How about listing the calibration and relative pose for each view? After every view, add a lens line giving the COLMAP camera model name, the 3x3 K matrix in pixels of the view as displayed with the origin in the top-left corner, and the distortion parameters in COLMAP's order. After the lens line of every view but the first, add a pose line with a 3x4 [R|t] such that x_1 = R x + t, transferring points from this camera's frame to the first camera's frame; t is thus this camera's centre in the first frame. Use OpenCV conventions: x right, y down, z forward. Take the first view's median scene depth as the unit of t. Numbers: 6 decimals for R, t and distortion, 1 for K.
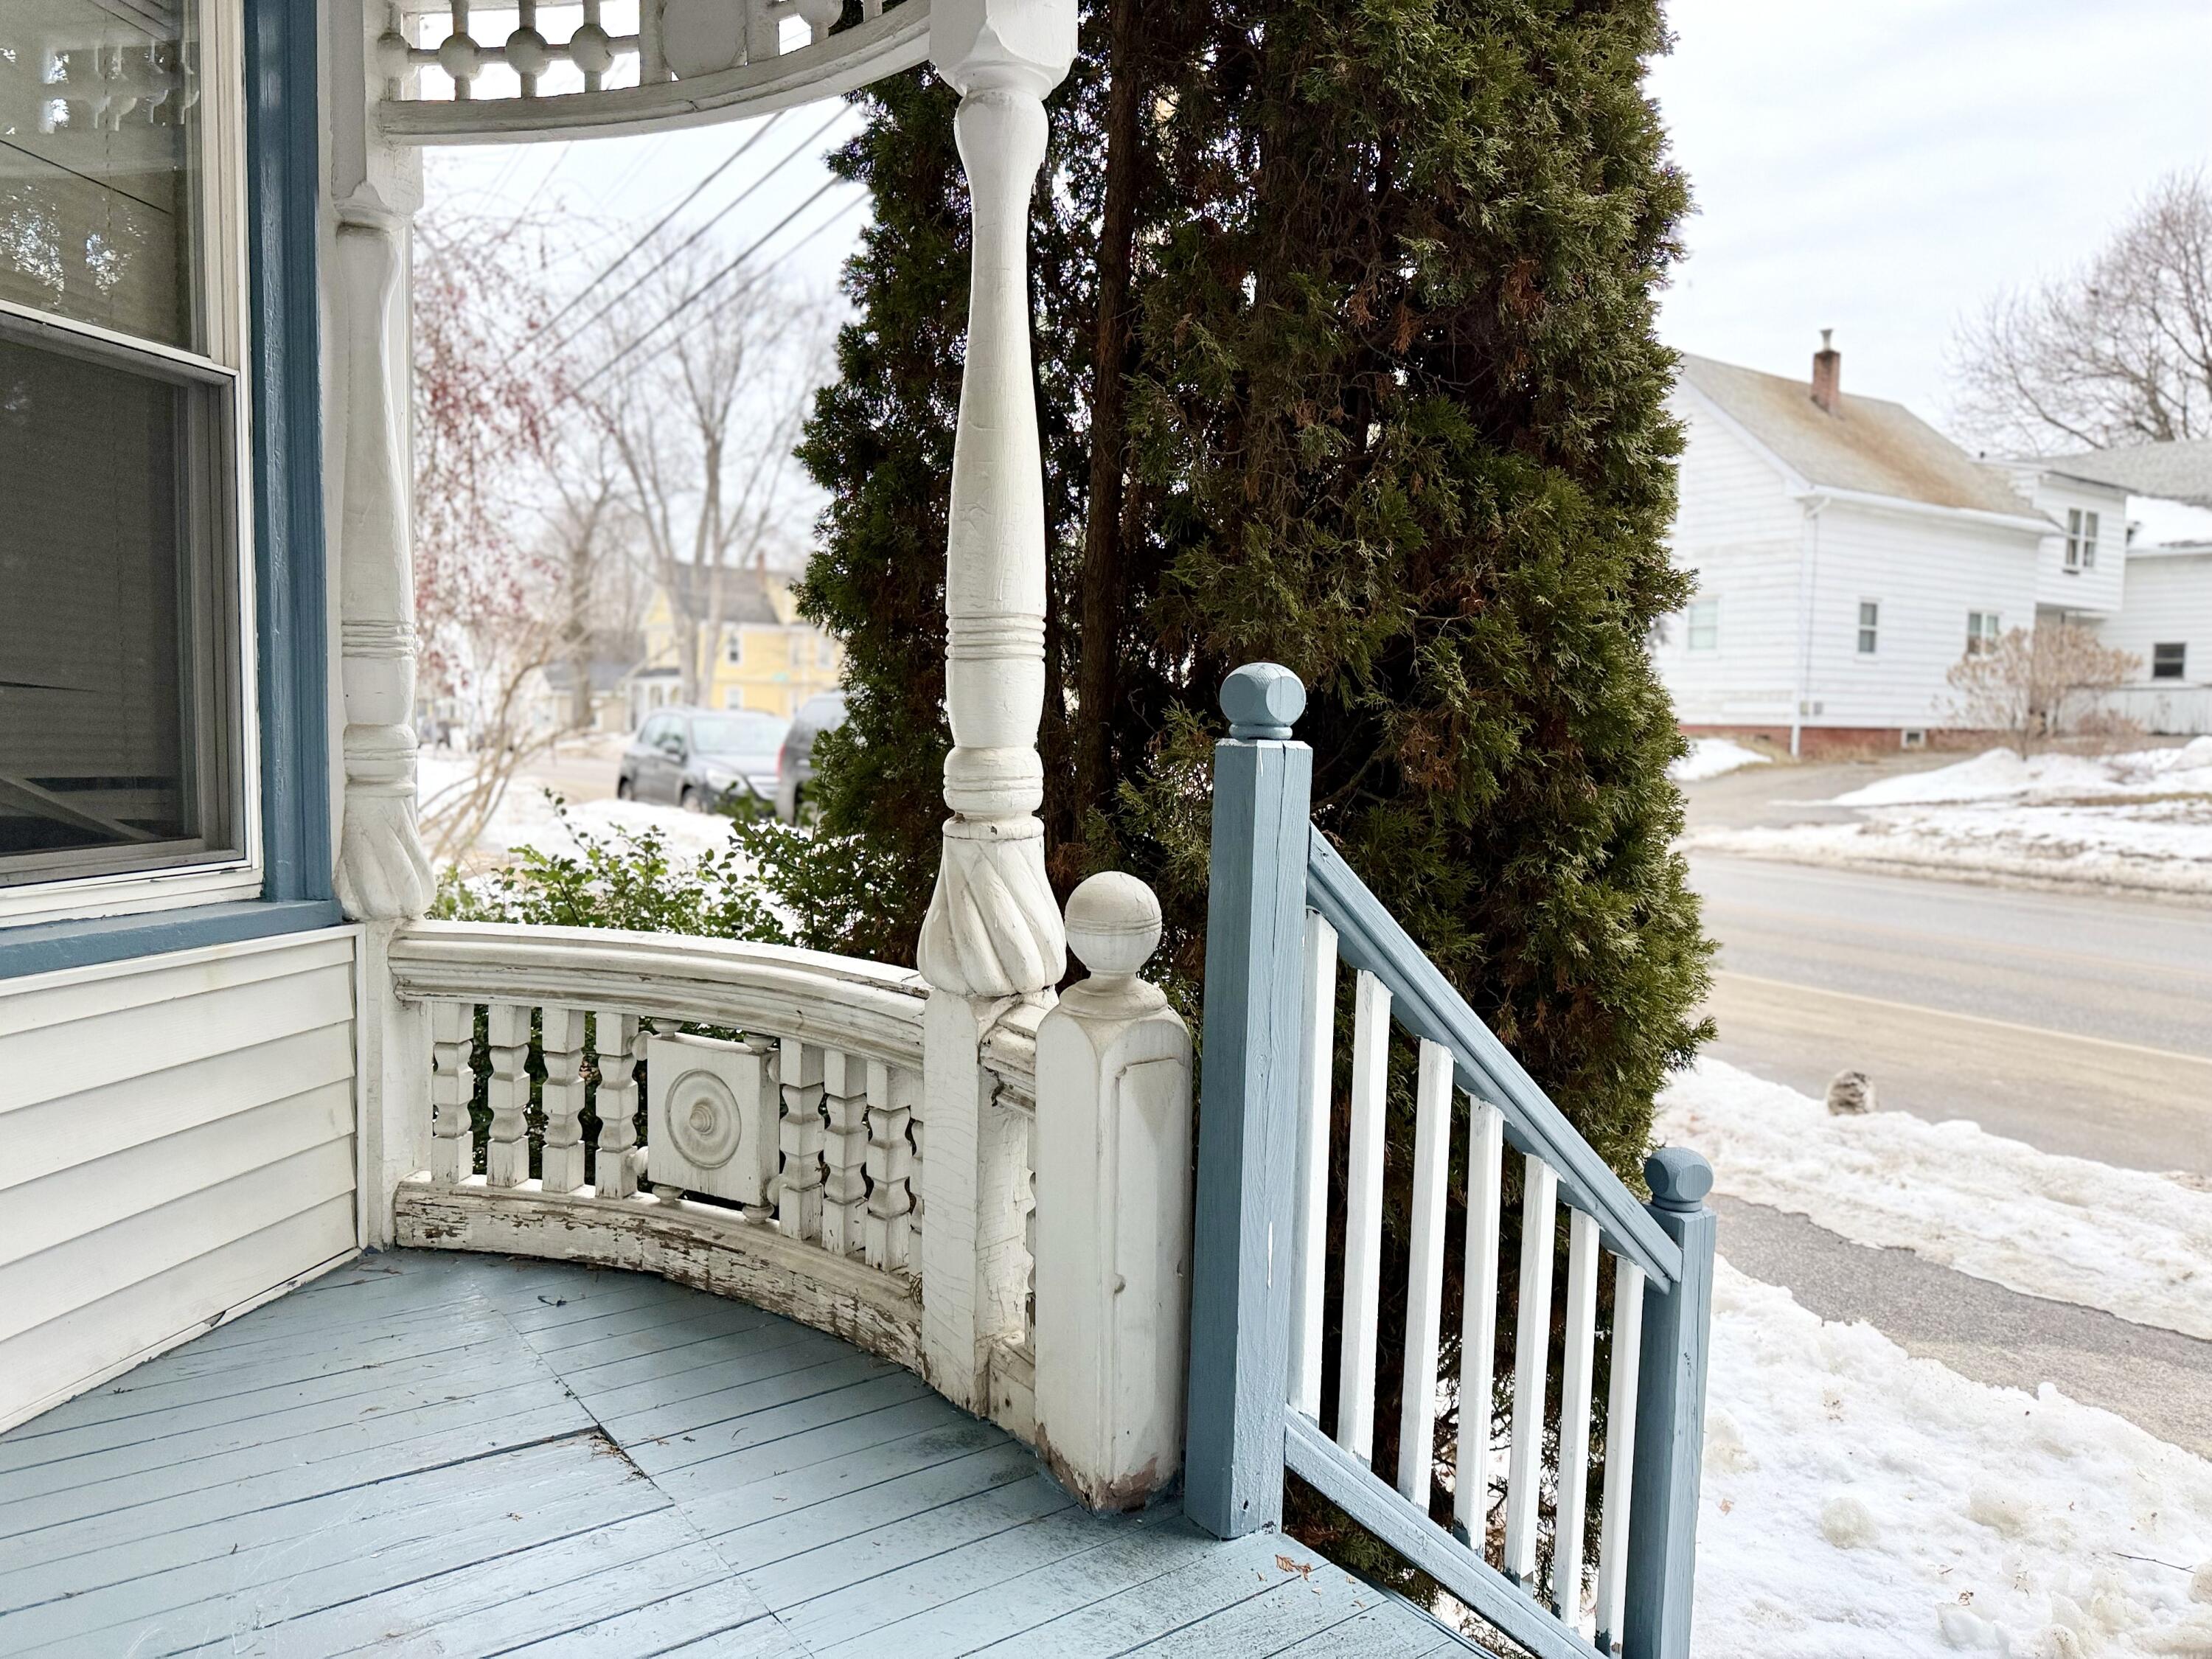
lens RADIAL K [[1519.0, 0, 1104.5], [0, 1519.0, 840.7], [0, 0, 1]] dist [0.105204, -0.130450]
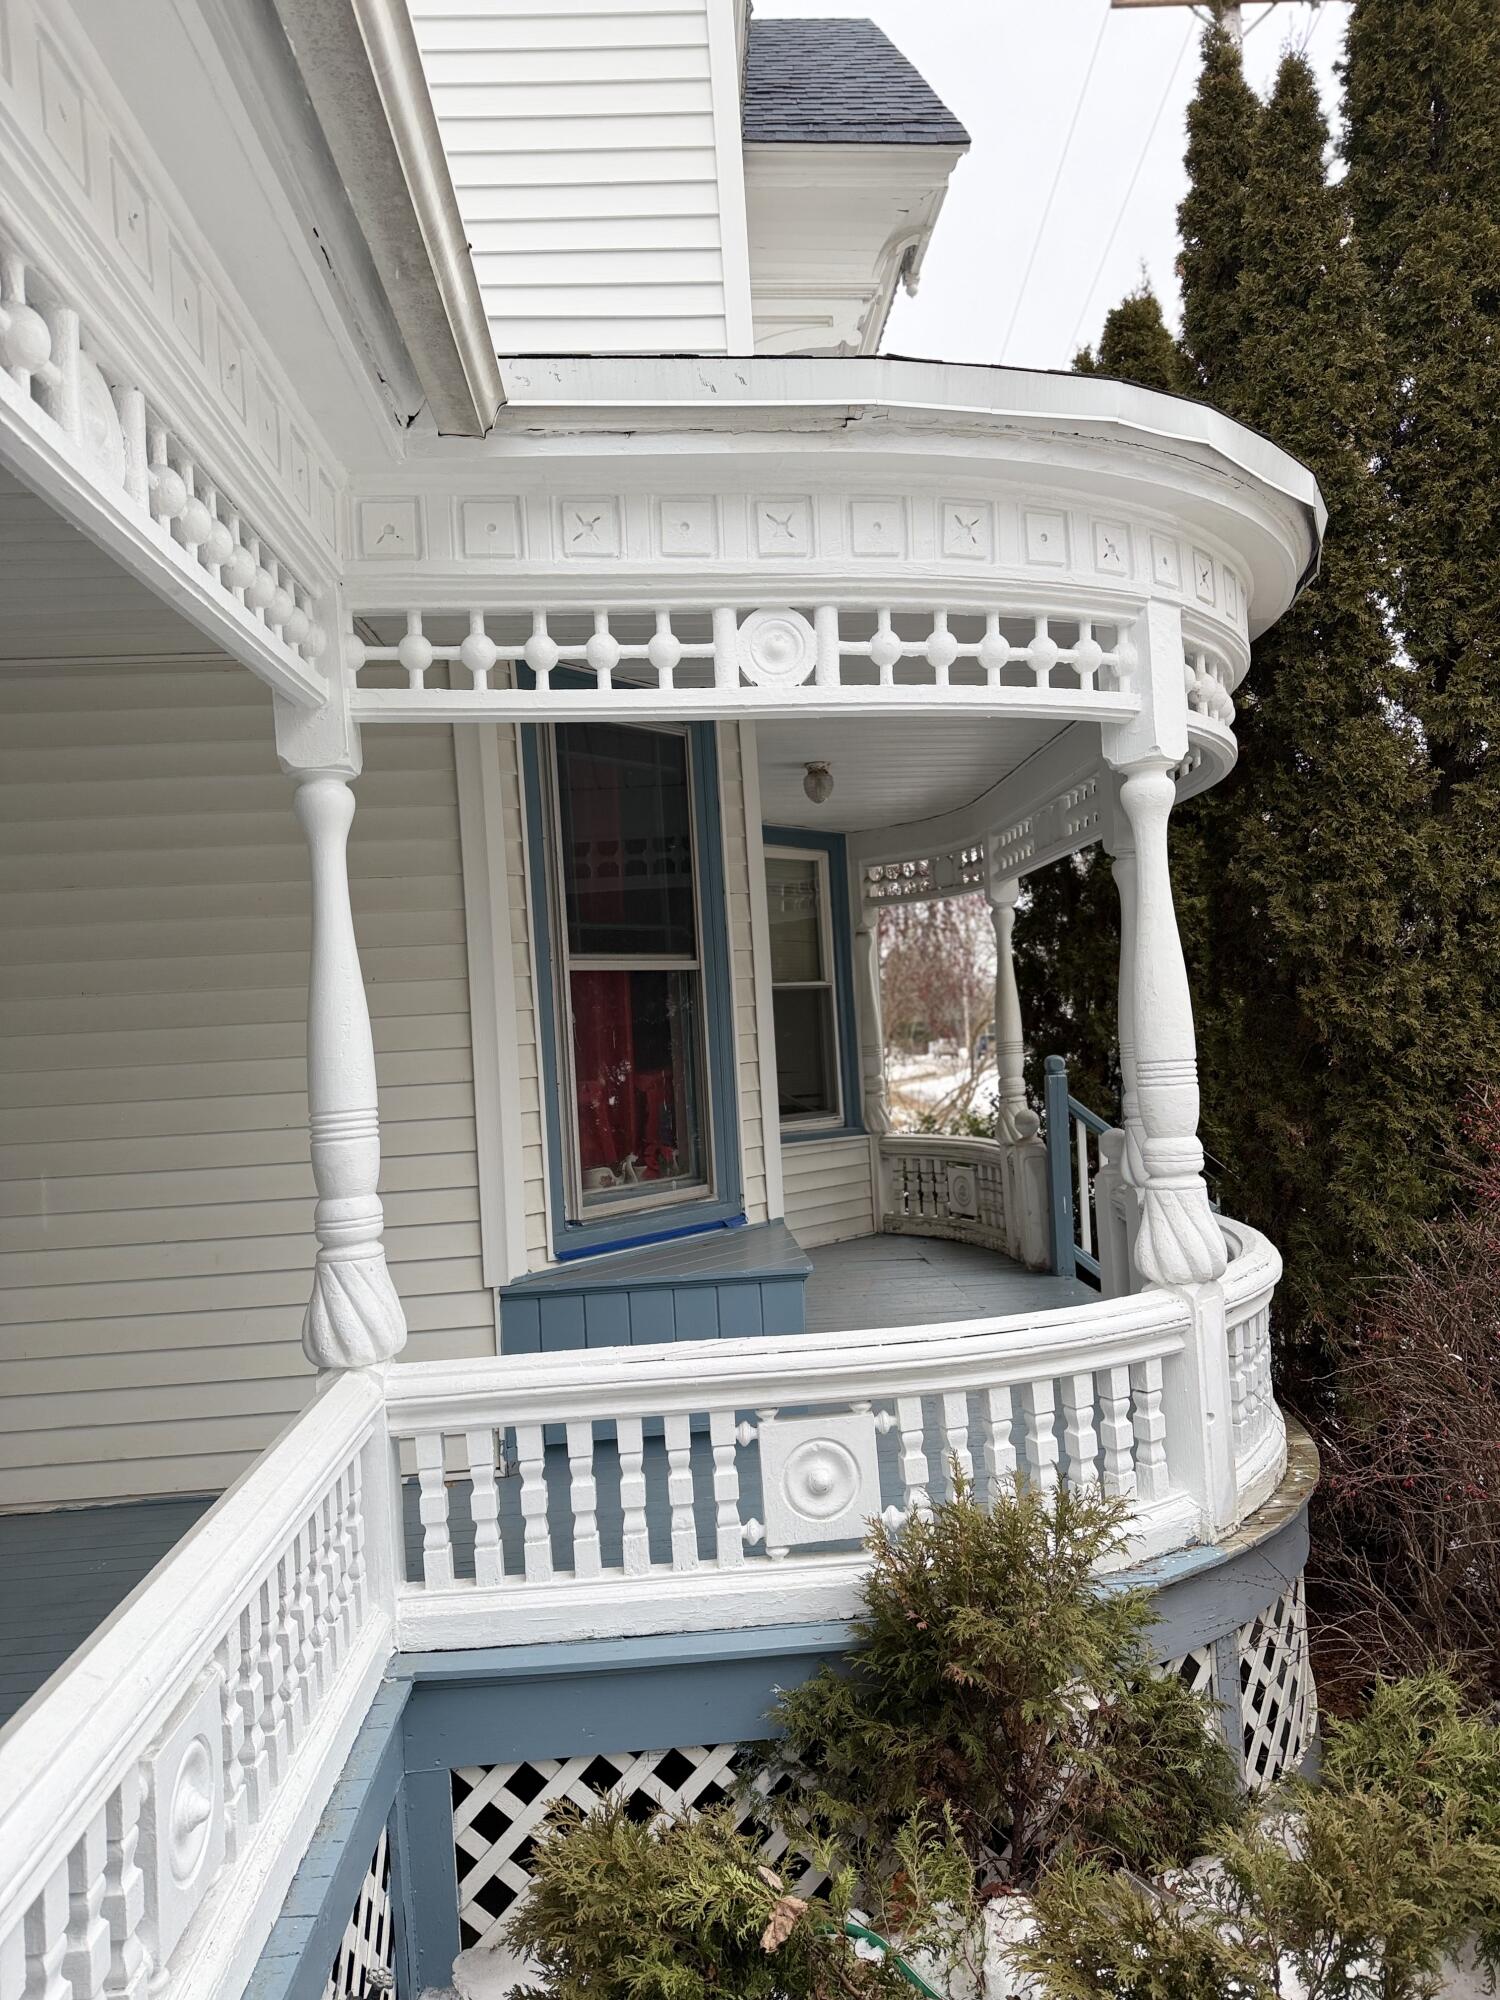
lens RADIAL K [[1373.4, 0, 755.2], [0, 1373.4, 1008.2], [0, 0, 1]] dist [0.105204, -0.130450]
pose [[0.828644, -0.080974, -0.553889, 1.022445], [0.039101, 0.995438, -0.087028, 0.030865], [0.558409, 0.050458, 0.828030, -1.687560]]
